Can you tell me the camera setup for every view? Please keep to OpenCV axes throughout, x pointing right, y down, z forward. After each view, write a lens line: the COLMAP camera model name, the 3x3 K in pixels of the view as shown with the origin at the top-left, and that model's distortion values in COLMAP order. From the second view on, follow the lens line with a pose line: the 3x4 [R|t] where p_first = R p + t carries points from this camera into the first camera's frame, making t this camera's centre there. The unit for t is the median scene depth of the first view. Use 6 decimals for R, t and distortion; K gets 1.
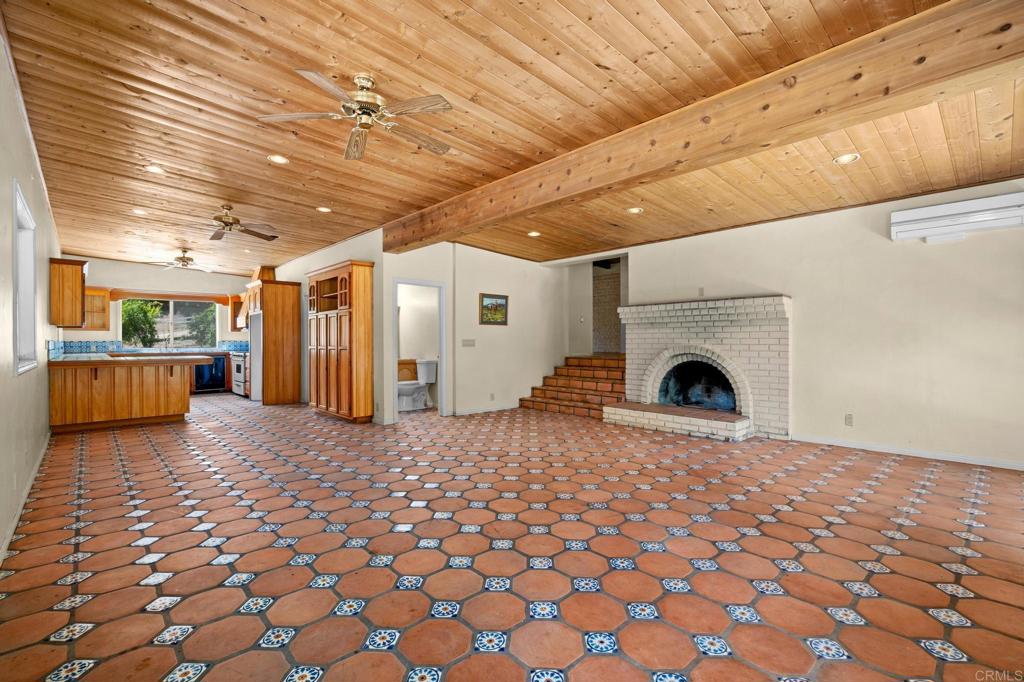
lens RADIAL K [[471.5, 0, 510.6], [0, 471.5, 341.8], [0, 0, 1]] dist [-0.000127, -0.000114]
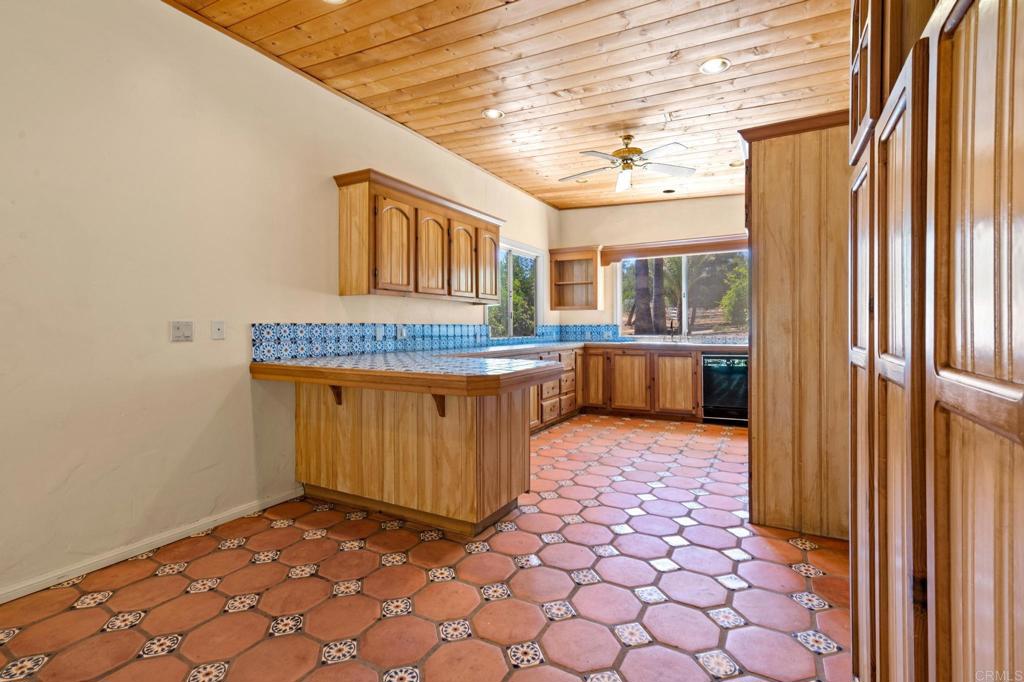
lens RADIAL K [[471.5, 0, 515.1], [0, 471.5, 336.9], [0, 0, 1]] dist [-0.000127, -0.000114]
pose [[0.314406, 0.022499, -0.949022, -0.248809], [-0.000241, 0.999721, 0.023622, -0.000406], [0.949289, -0.007198, 0.314324, 0.684418]]
